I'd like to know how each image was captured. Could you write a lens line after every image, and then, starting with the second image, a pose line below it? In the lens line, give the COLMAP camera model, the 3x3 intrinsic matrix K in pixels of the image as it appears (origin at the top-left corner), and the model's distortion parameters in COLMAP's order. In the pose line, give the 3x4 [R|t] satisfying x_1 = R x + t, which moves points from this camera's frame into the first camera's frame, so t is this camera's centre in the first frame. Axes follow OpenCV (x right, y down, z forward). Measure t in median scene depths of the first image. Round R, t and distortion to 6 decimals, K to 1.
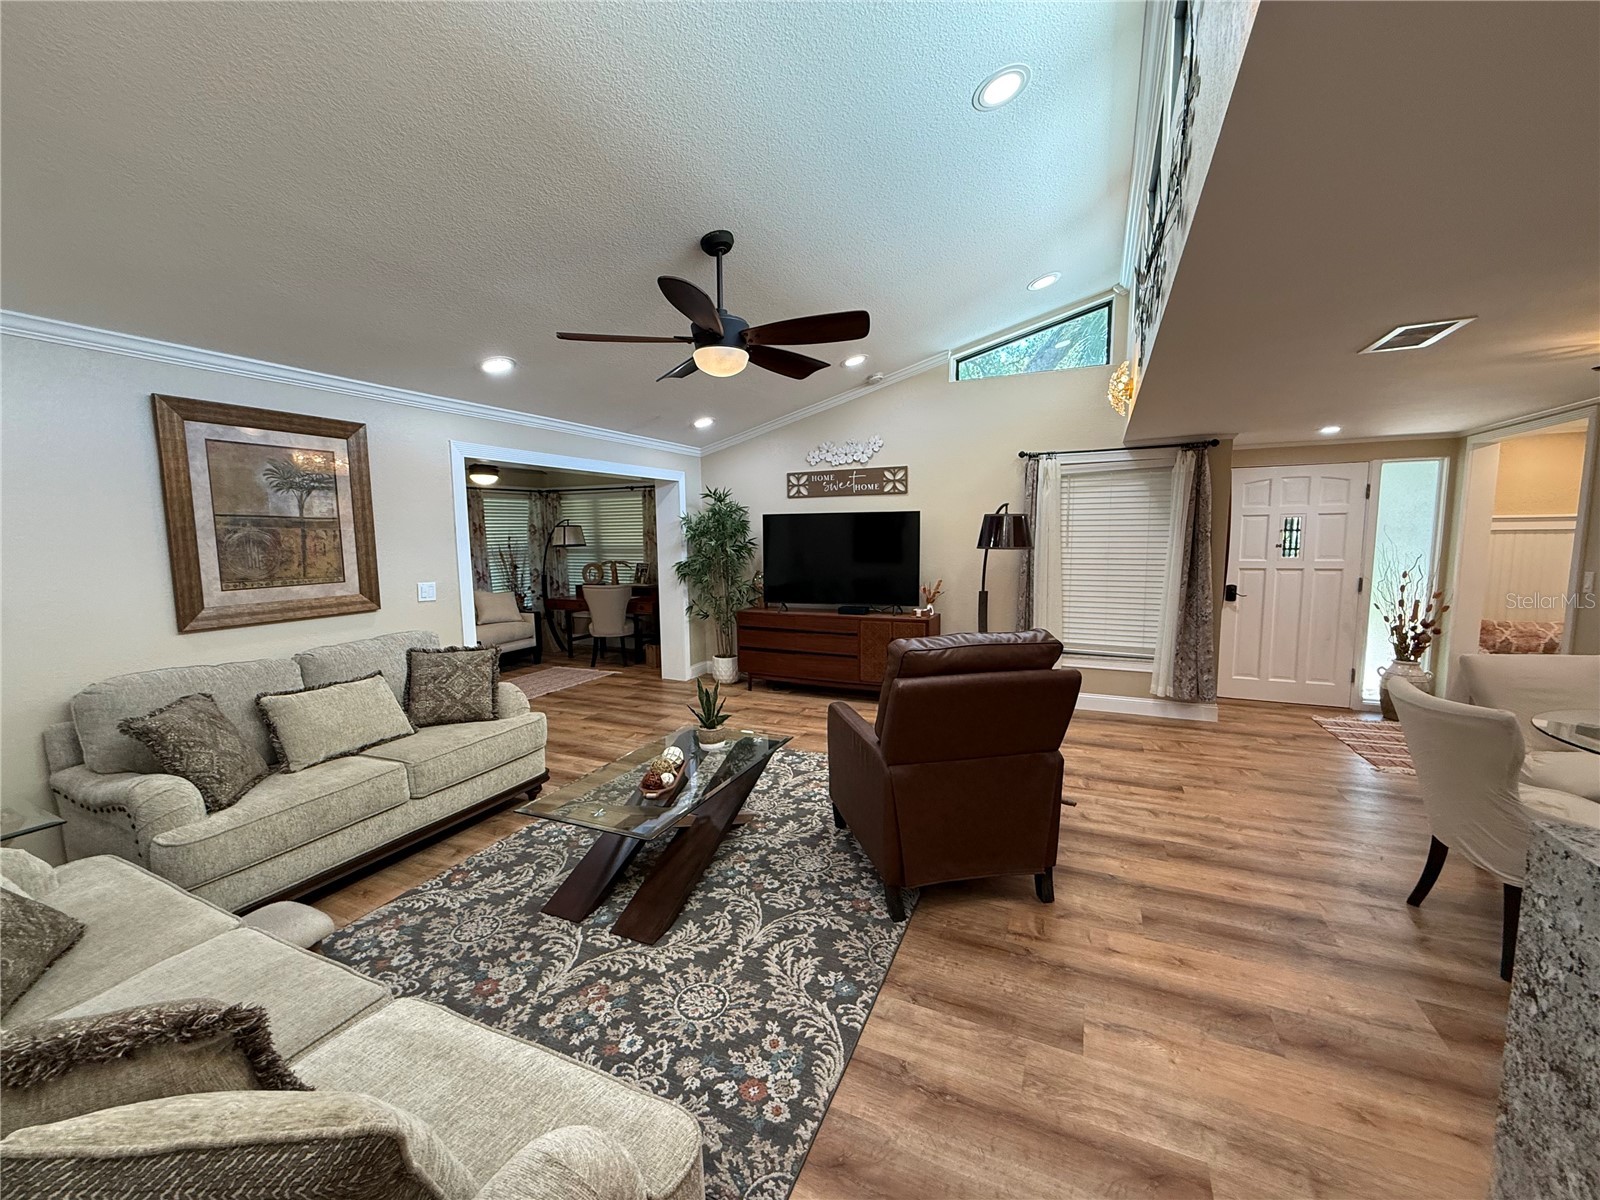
lens RADIAL K [[638.5, 0, 796.6], [0, 638.5, 601.0], [0, 0, 1]] dist [0.000658, -0.000316]
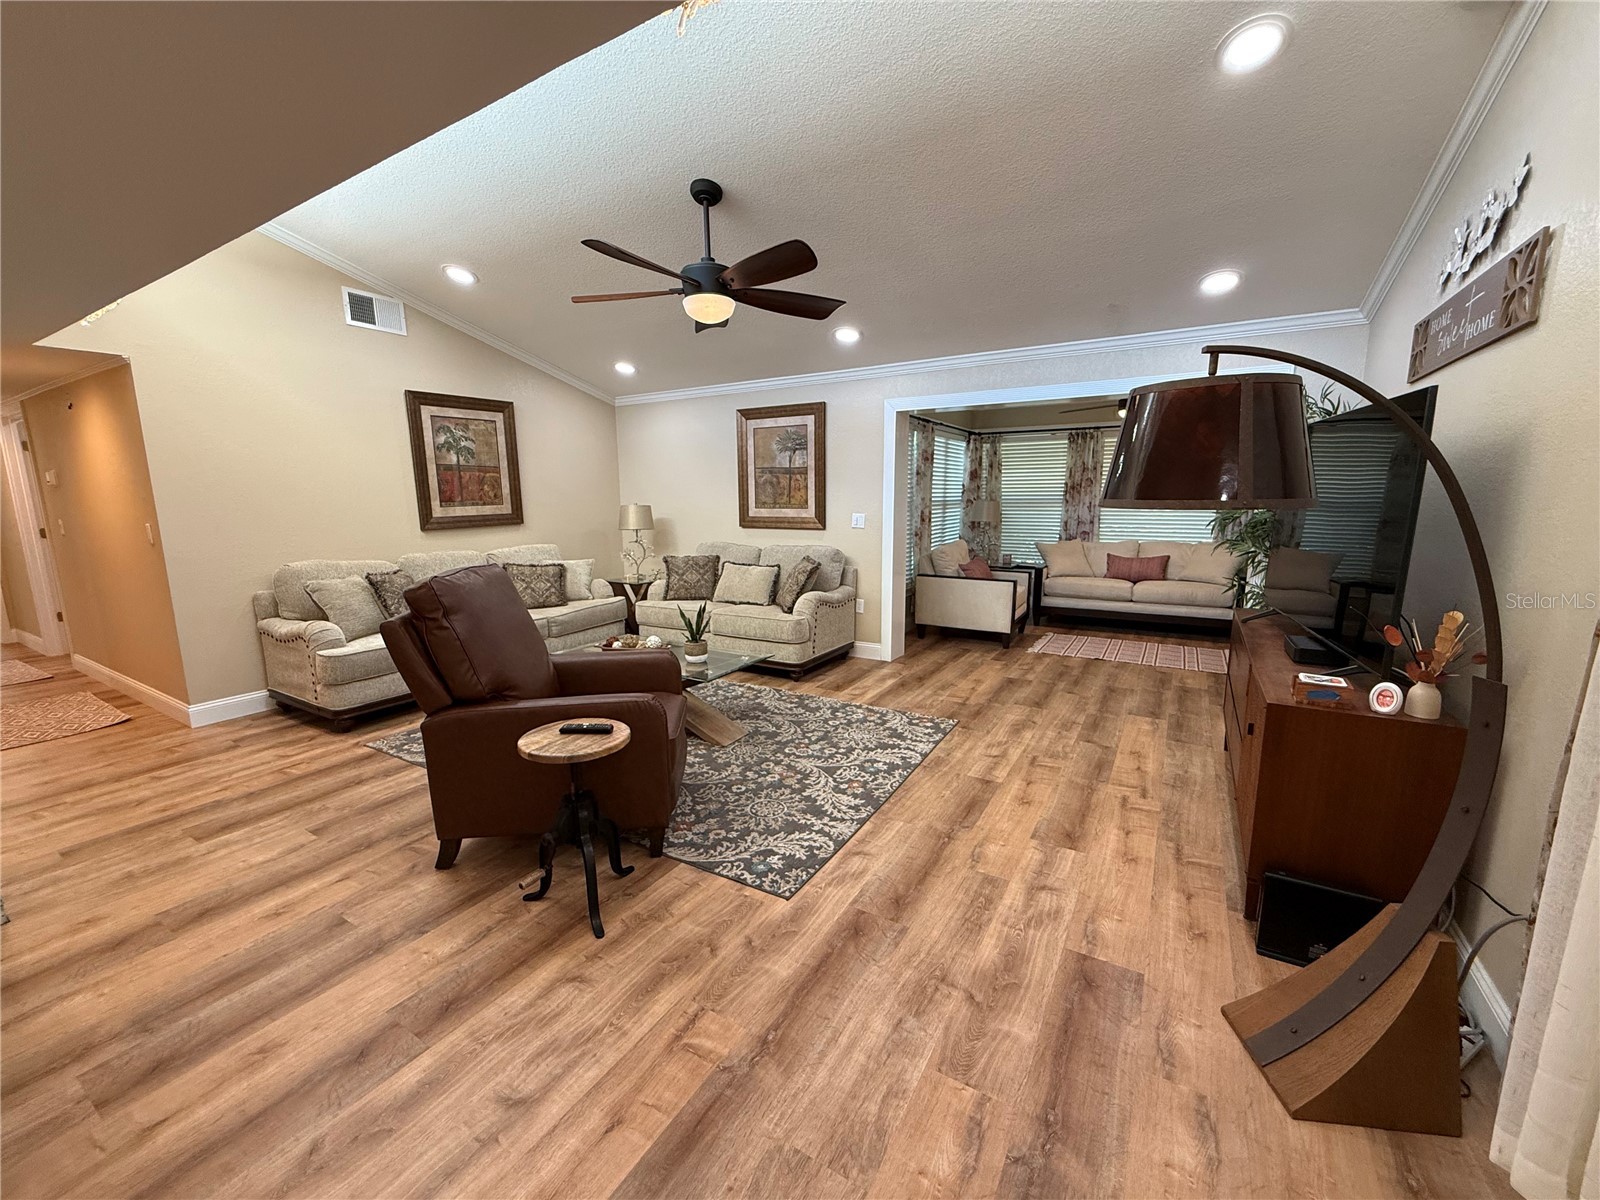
lens RADIAL K [[638.5, 0, 796.5], [0, 638.5, 601.0], [0, 0, 1]] dist [0.000658, -0.000316]
pose [[-0.110745, 0.179886, -0.977434, 0.715598], [-0.097212, 0.976806, 0.190785, -0.086058], [0.989083, 0.116146, -0.090689, 0.940536]]
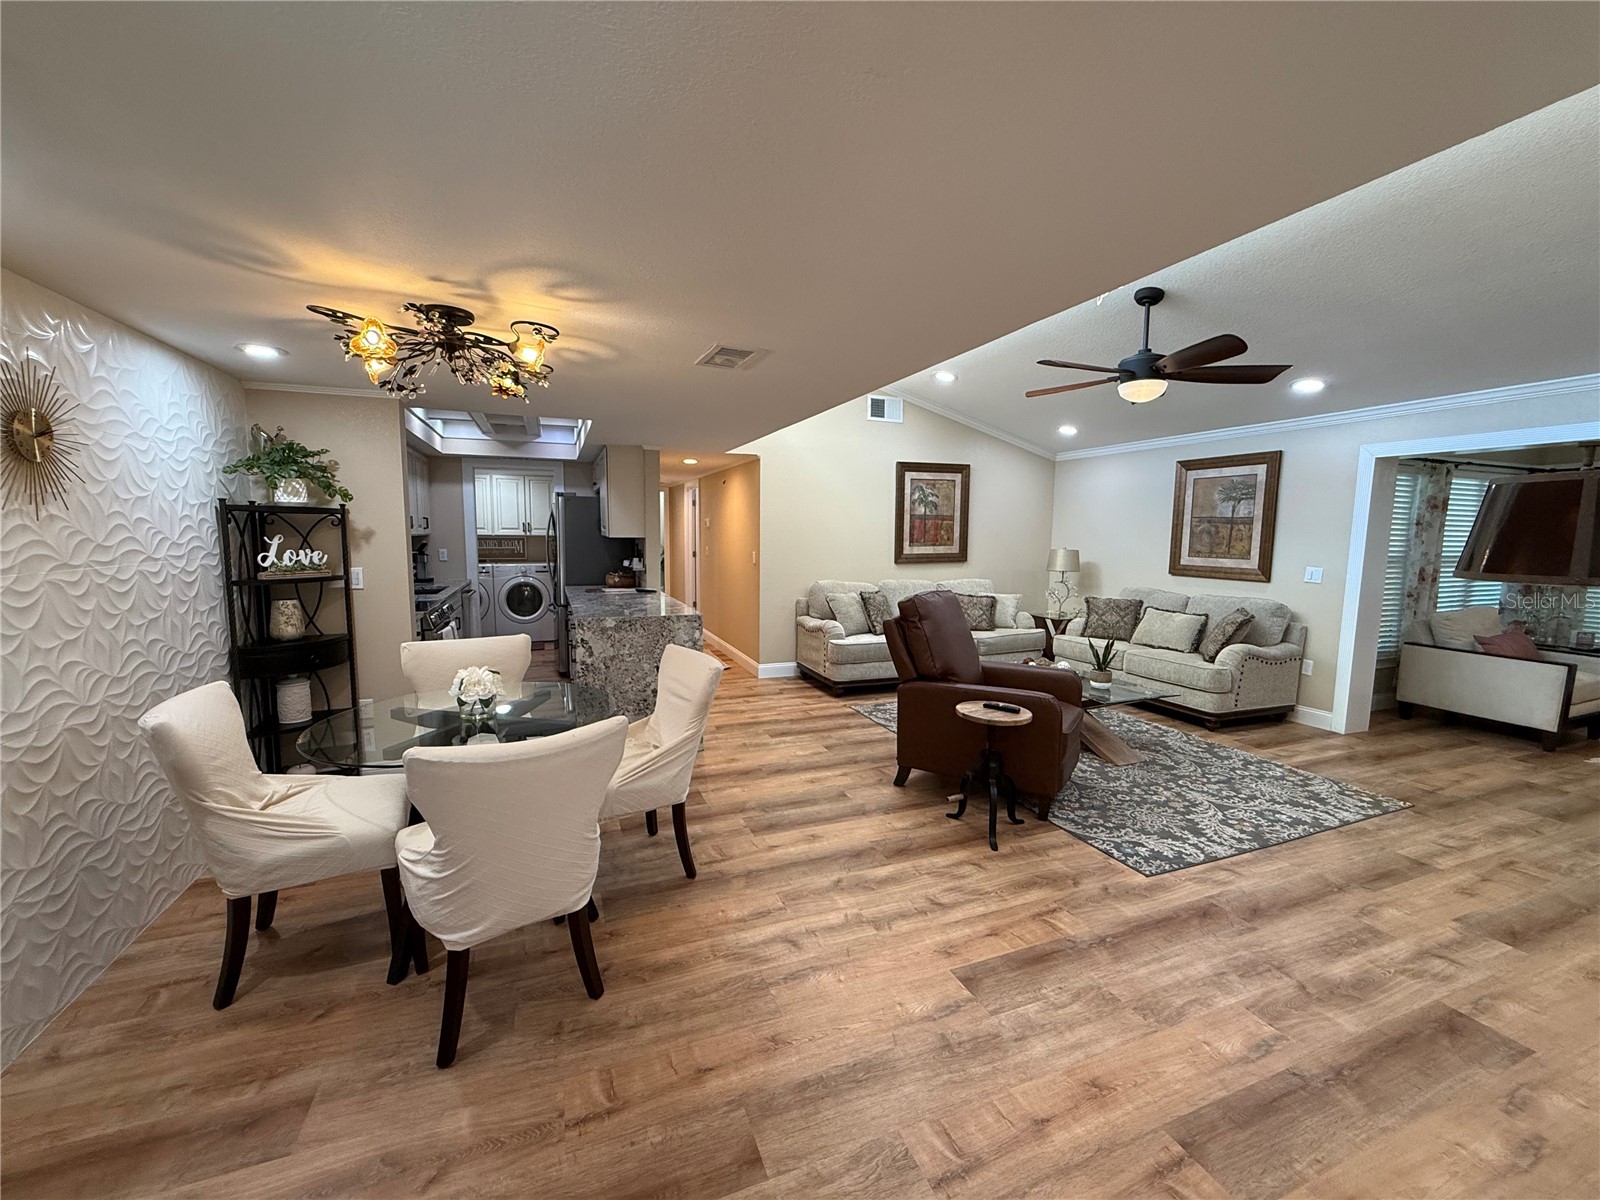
lens RADIAL K [[638.5, 0, 797.3], [0, 638.5, 600.9], [0, 0, 1]] dist [0.000658, -0.000316]
pose [[-0.690544, 0.084936, -0.718286, 0.931355], [-0.079427, 0.978170, 0.192026, -0.114797], [0.718916, 0.189653, -0.668723, 1.038407]]
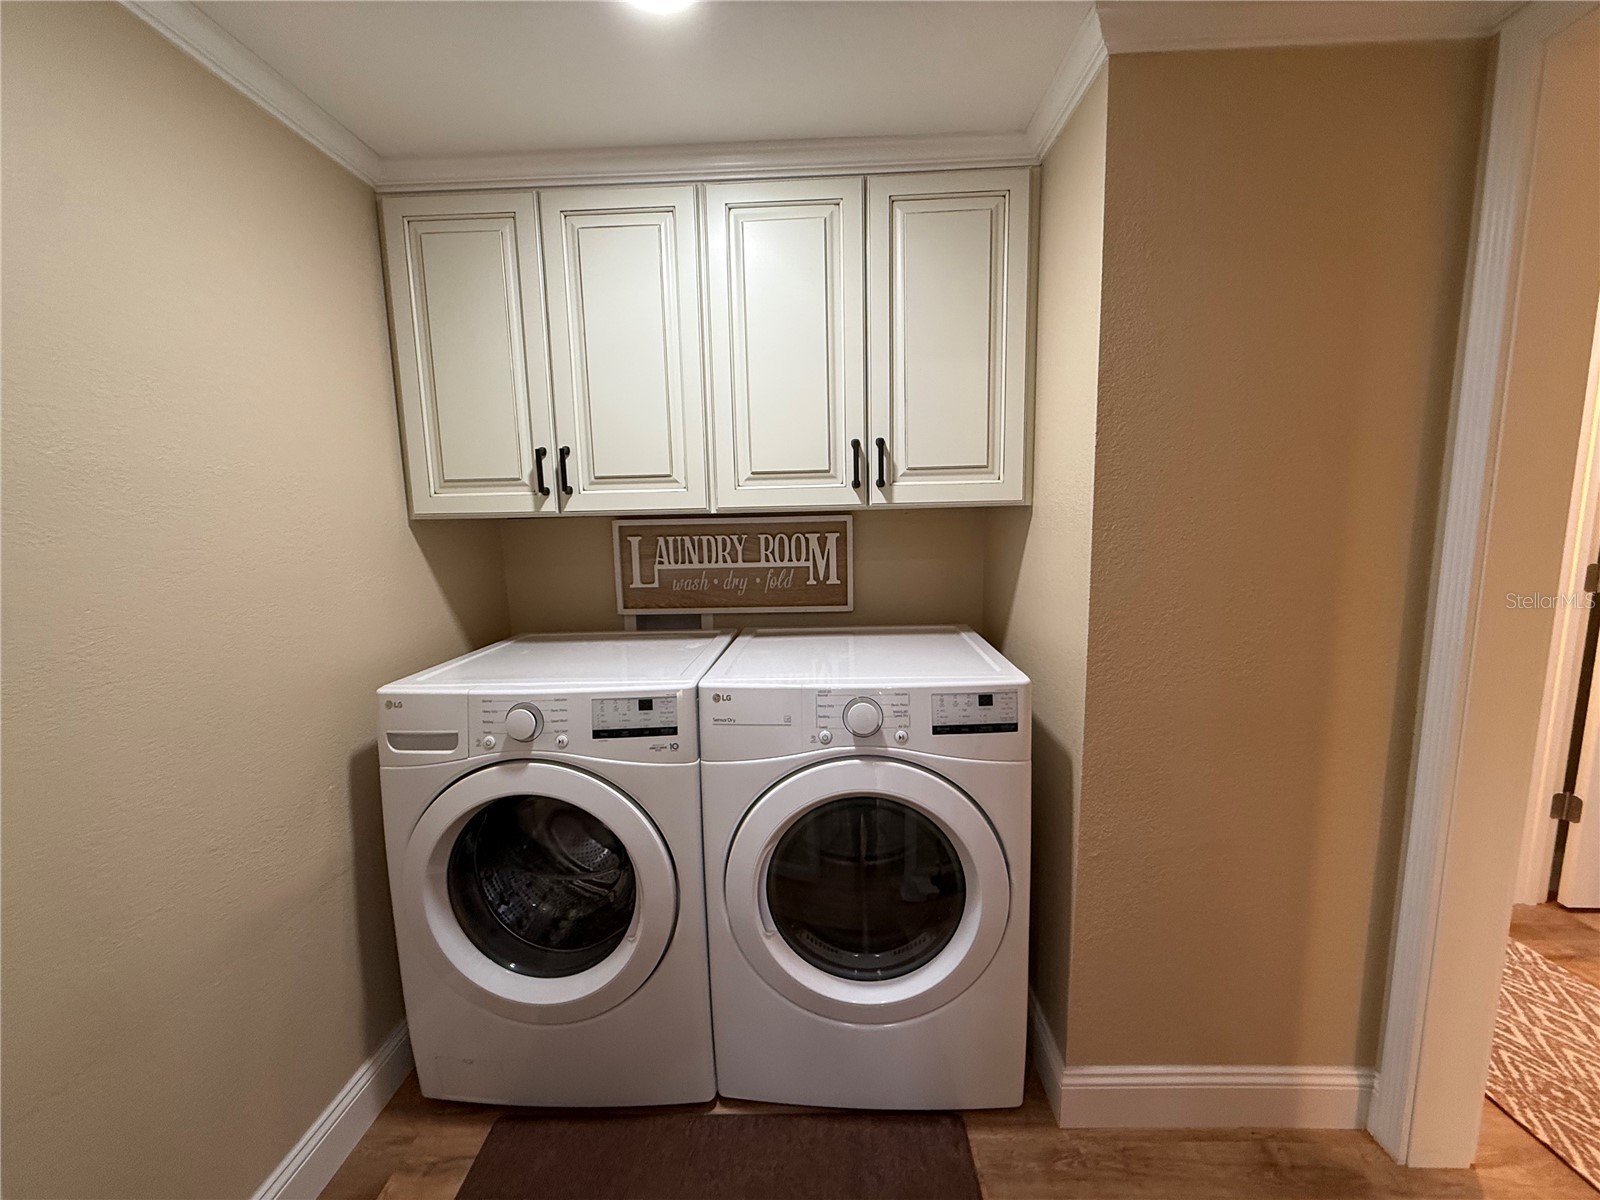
lens RADIAL K [[638.5, 0, 801.4], [0, 638.5, 600.0], [0, 0, 1]] dist [0.000658, -0.000316]
pose [[-0.917257, 0.090576, -0.387860, 0.285296], [-0.006548, 0.970238, 0.242063, 0.087672], [0.398242, 0.224574, -0.889365, -0.533127]]
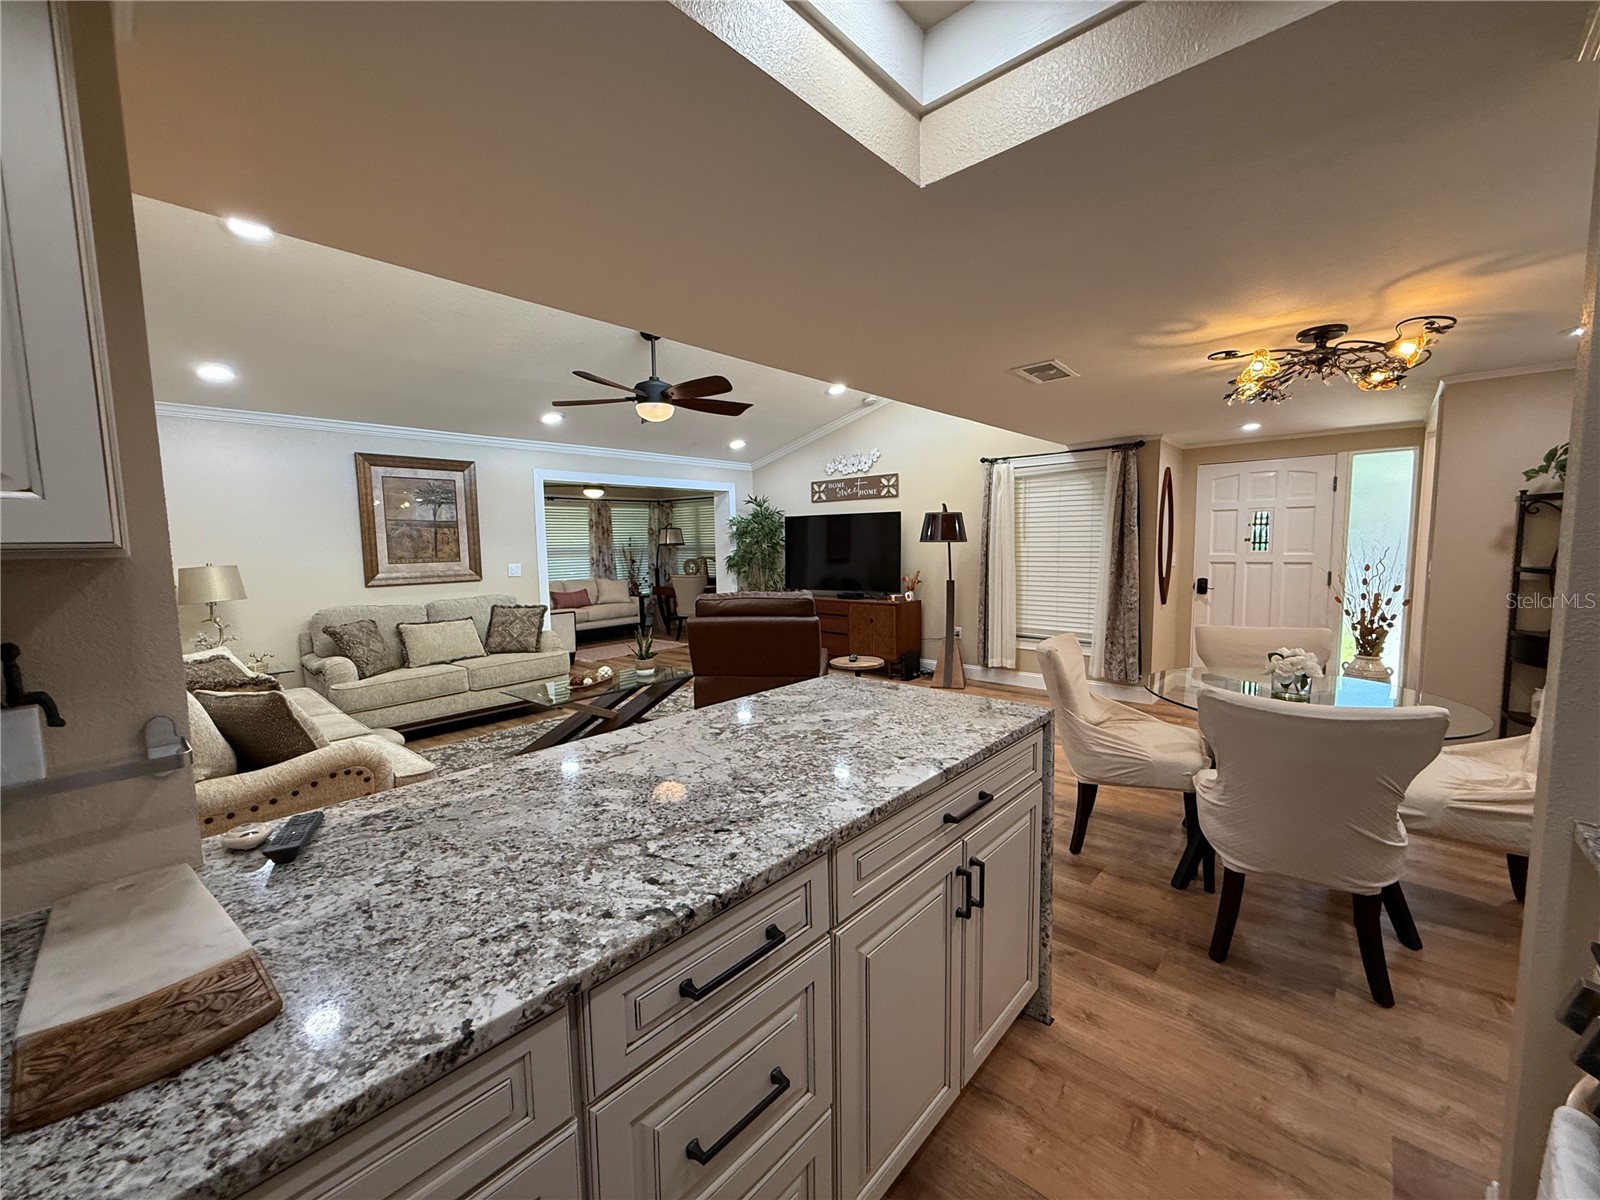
lens RADIAL K [[638.5, 0, 795.5], [0, 638.5, 601.4], [0, 0, 1]] dist [0.000658, -0.000316]
pose [[0.954893, 0.024724, -0.295918, 0.463766], [-0.027283, 0.999618, -0.004523, 0.044376], [0.295693, 0.012393, 0.955203, -0.223216]]
